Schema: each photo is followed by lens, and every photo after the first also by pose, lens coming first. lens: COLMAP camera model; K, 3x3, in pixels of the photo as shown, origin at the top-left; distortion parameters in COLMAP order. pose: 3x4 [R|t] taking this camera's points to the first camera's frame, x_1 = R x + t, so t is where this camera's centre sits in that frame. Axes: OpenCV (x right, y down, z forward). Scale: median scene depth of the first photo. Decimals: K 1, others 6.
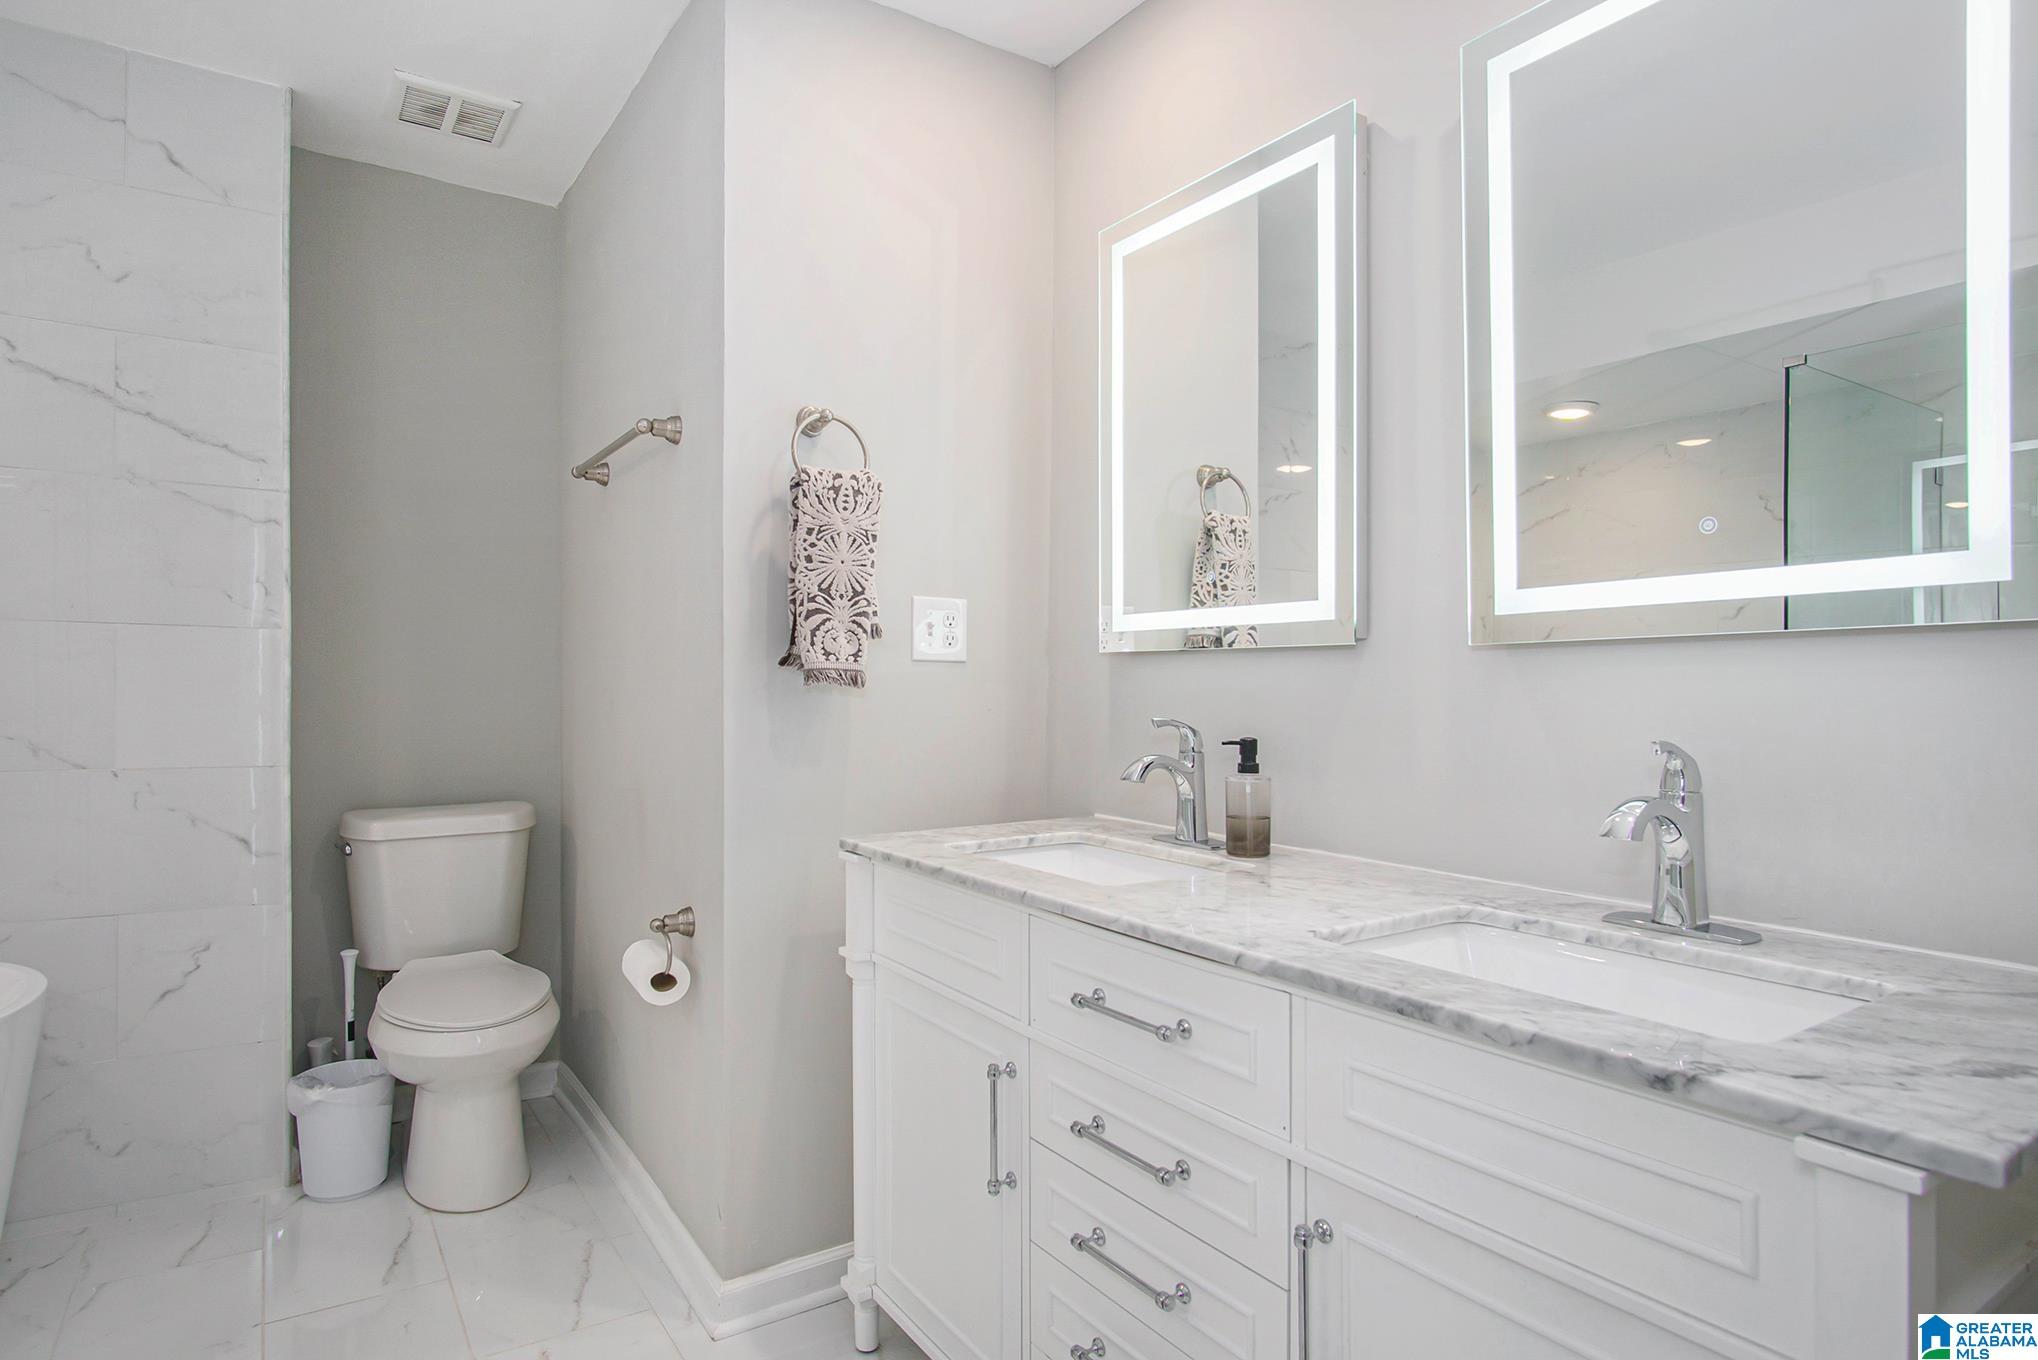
lens RADIAL K [[1139.7, 0, 1022.6], [0, 1139.7, 682.5], [0, 0, 1]] dist [-0.007825, 0.000750]
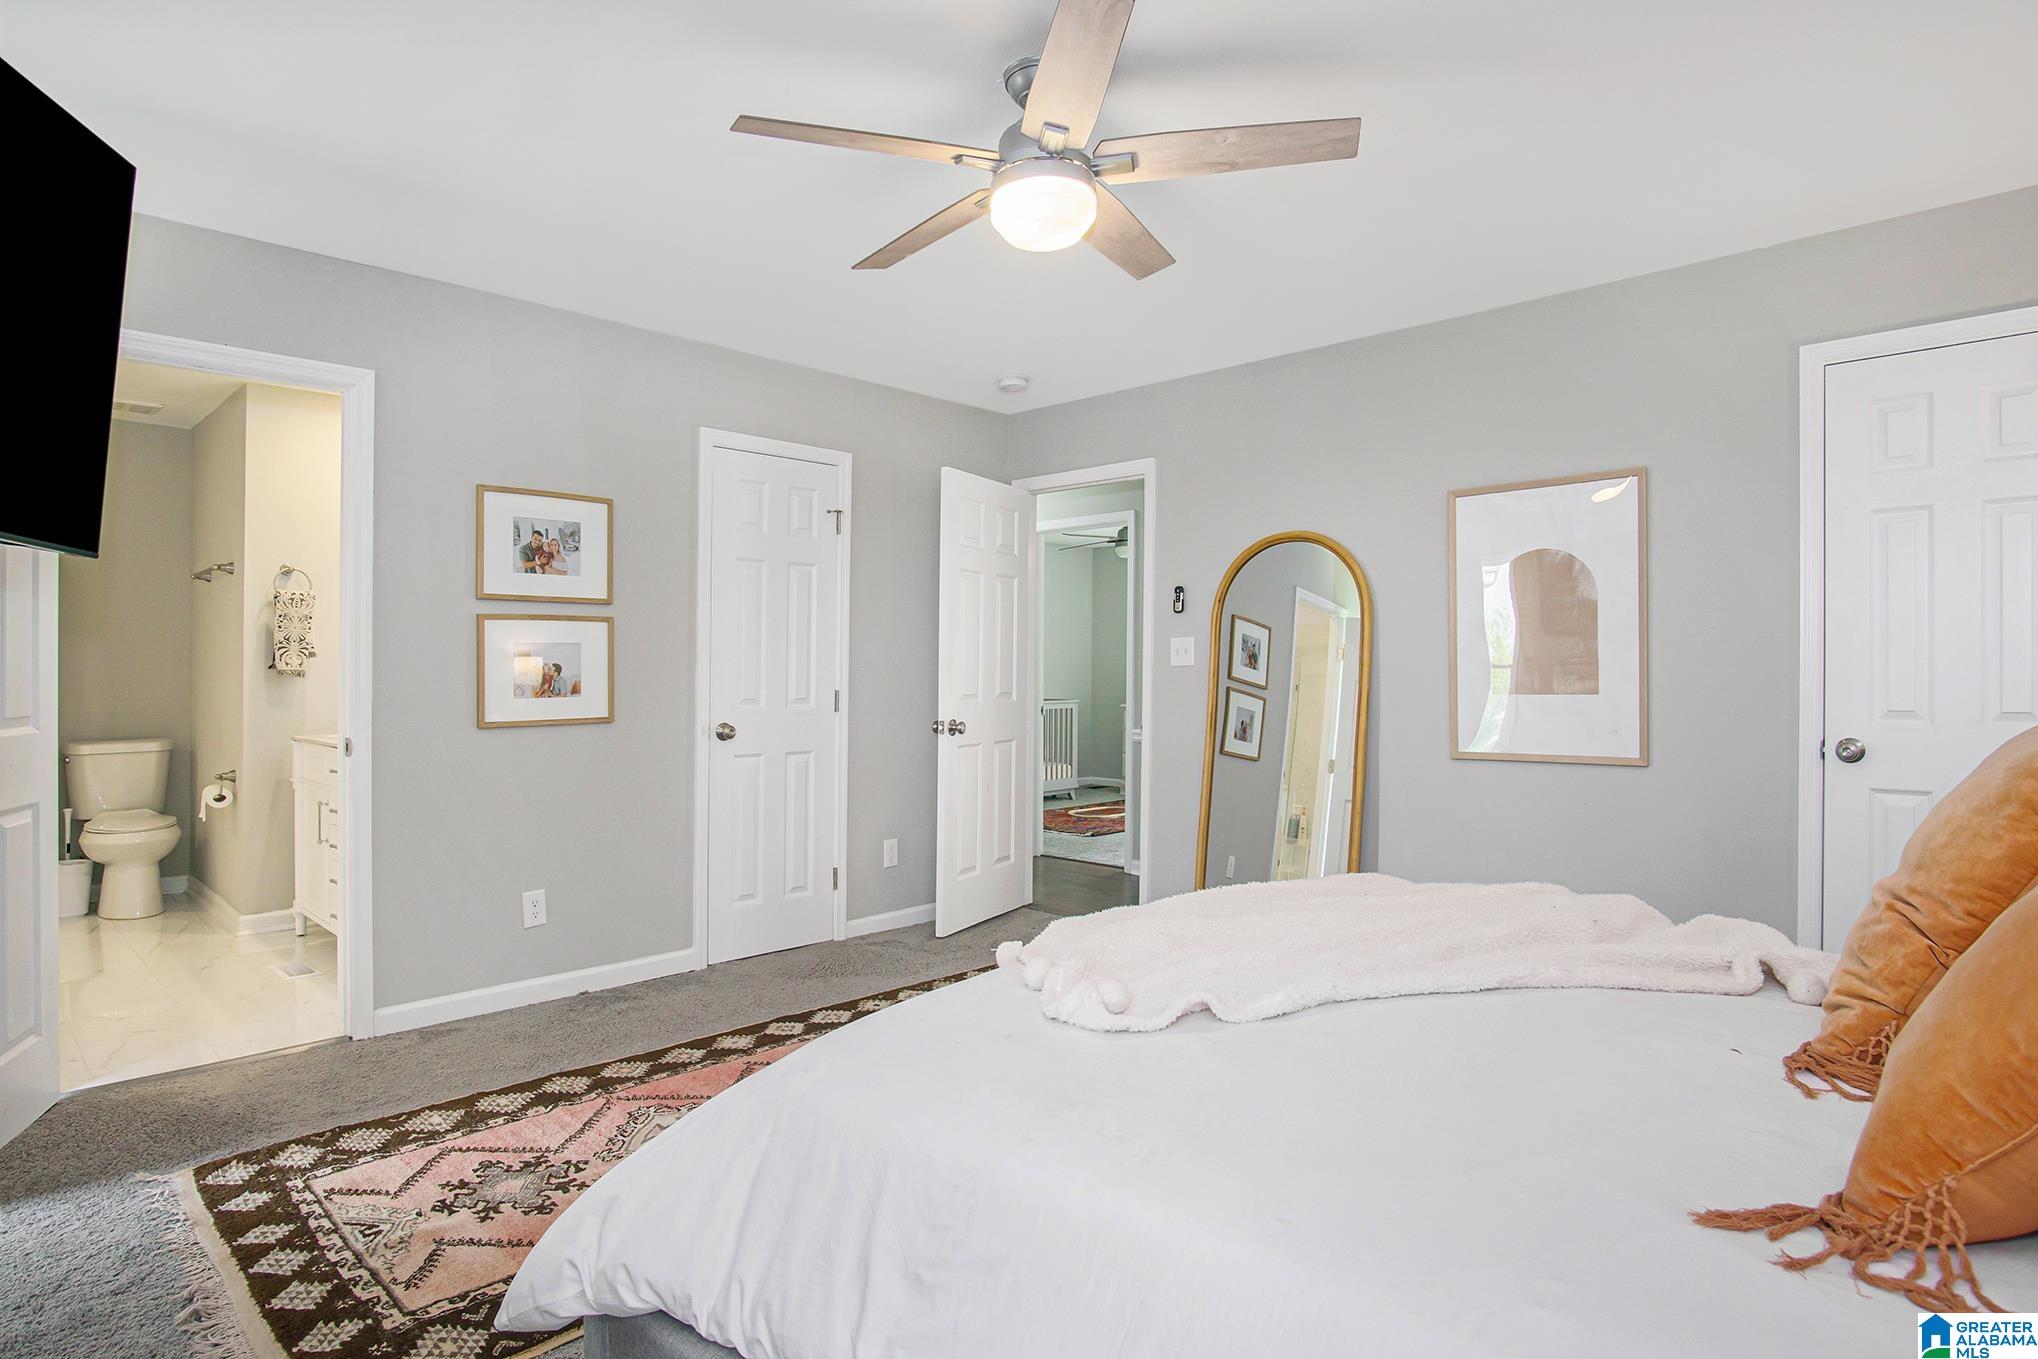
lens RADIAL K [[1139.7, 0, 1017.3], [0, 1139.7, 672.0], [0, 0, 1]] dist [-0.007825, 0.000750]
pose [[0.983168, 0.003875, 0.182664, 0.883799], [-0.001442, 0.999909, -0.013448, 0.022164], [-0.182700, 0.012958, 0.983083, -1.638385]]
